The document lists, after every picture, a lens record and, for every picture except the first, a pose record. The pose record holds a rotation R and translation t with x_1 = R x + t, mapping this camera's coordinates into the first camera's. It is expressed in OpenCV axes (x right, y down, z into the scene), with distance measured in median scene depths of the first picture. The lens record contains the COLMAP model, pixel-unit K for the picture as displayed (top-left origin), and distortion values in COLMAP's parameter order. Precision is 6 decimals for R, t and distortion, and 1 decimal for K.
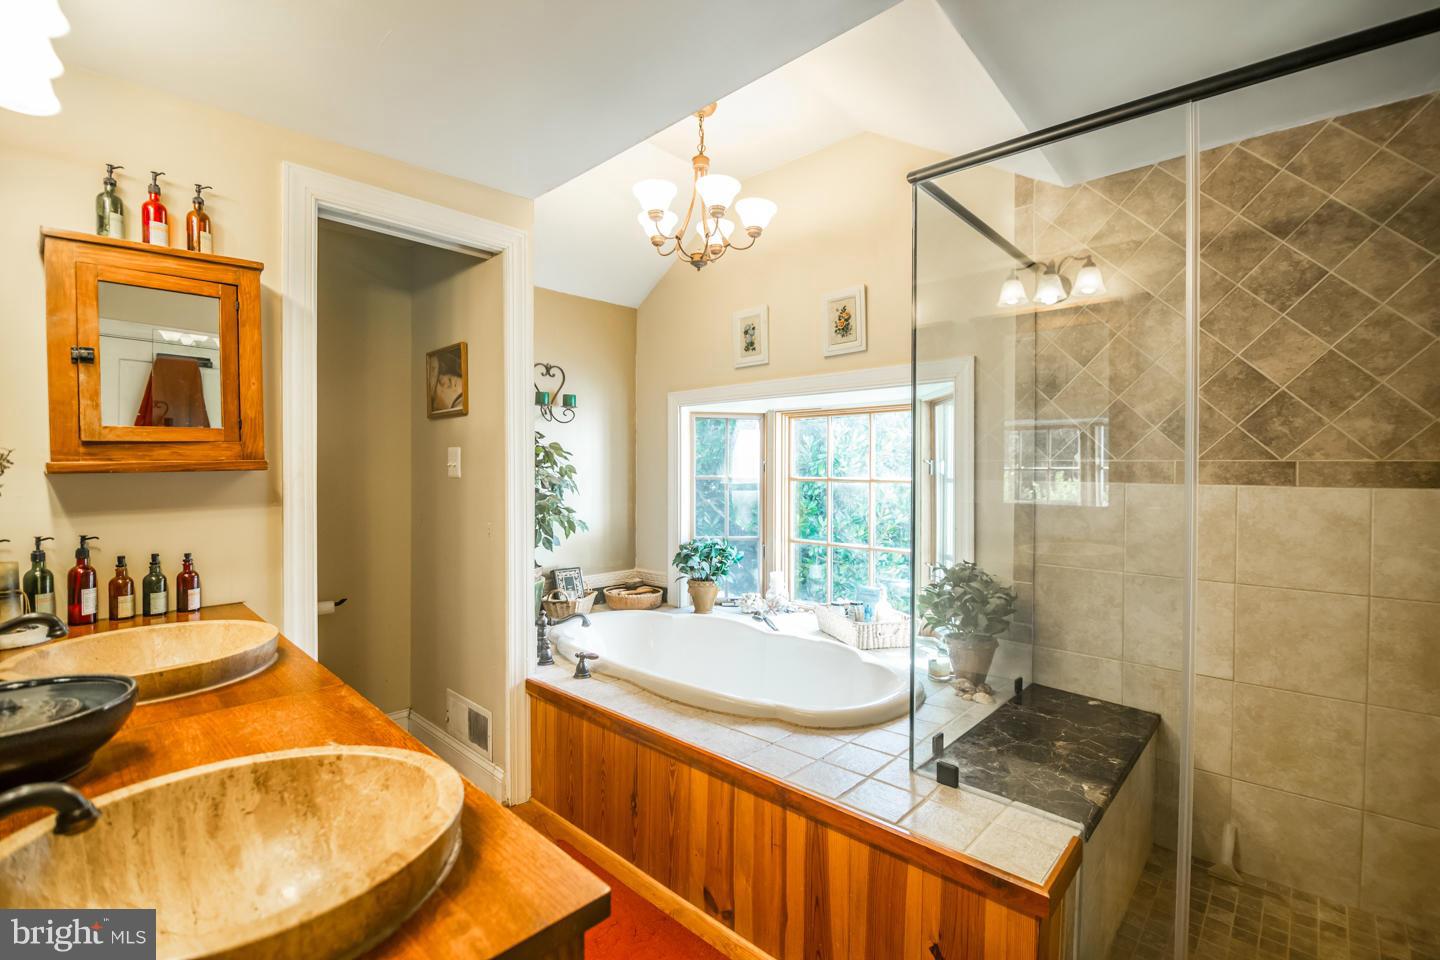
lens RADIAL K [[645.6, 0, 727.8], [0, 645.6, 471.1], [0, 0, 1]] dist [-0.000068, -0.009003]
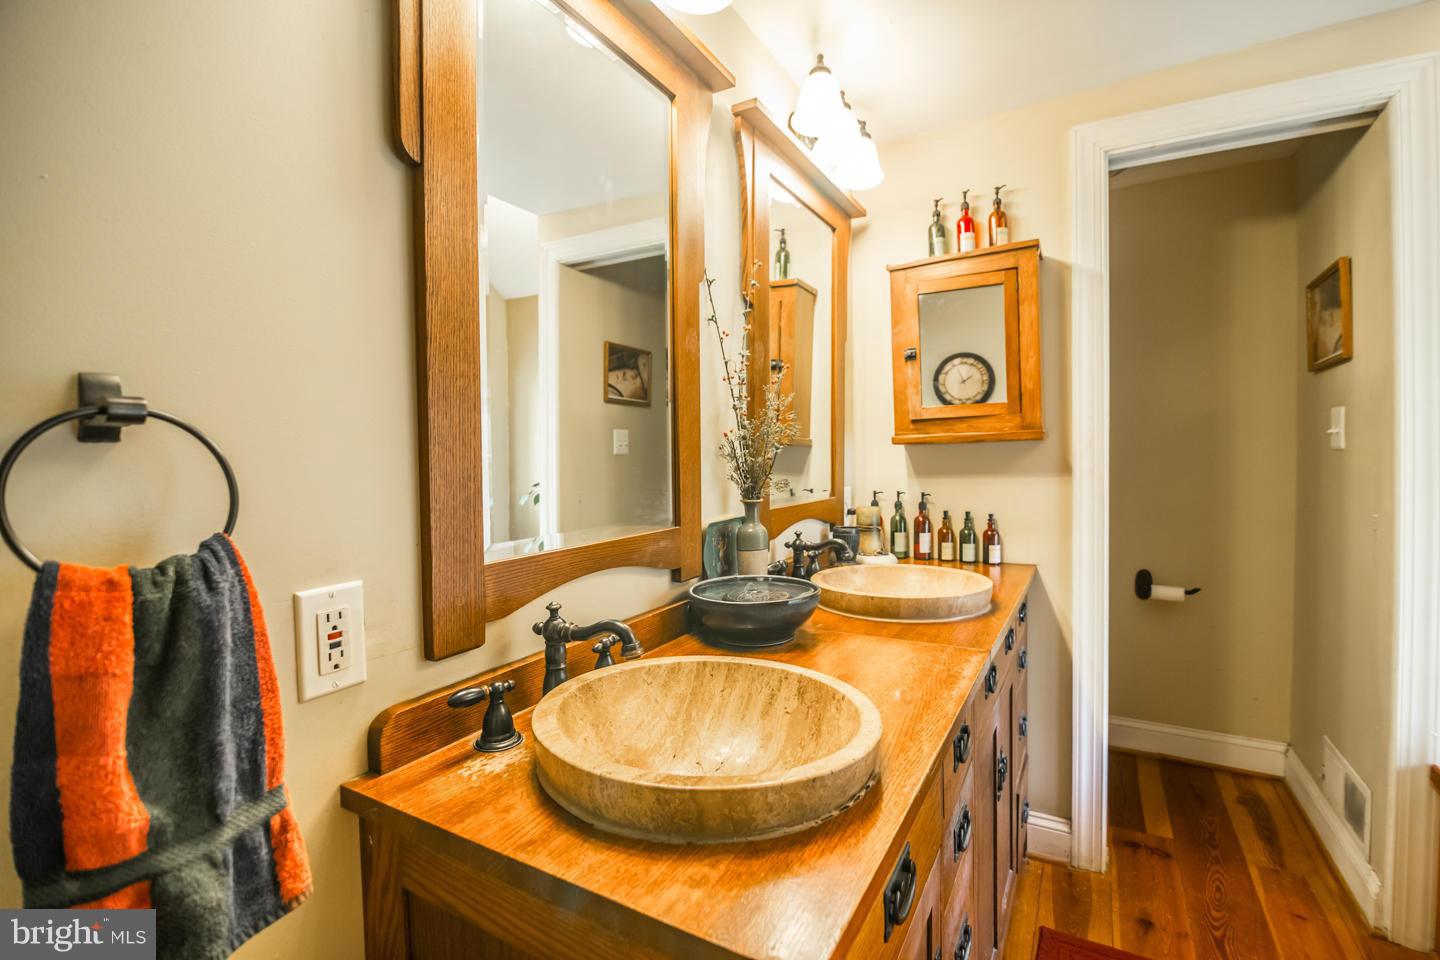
lens RADIAL K [[645.6, 0, 727.8], [0, 645.6, 471.1], [0, 0, 1]] dist [-0.000068, -0.009003]
pose [[0.247884, 0.017657, -0.968629, 0.166110], [0.005911, 0.999788, 0.019738, 0.026659], [0.968772, -0.010619, 0.247727, 0.264193]]
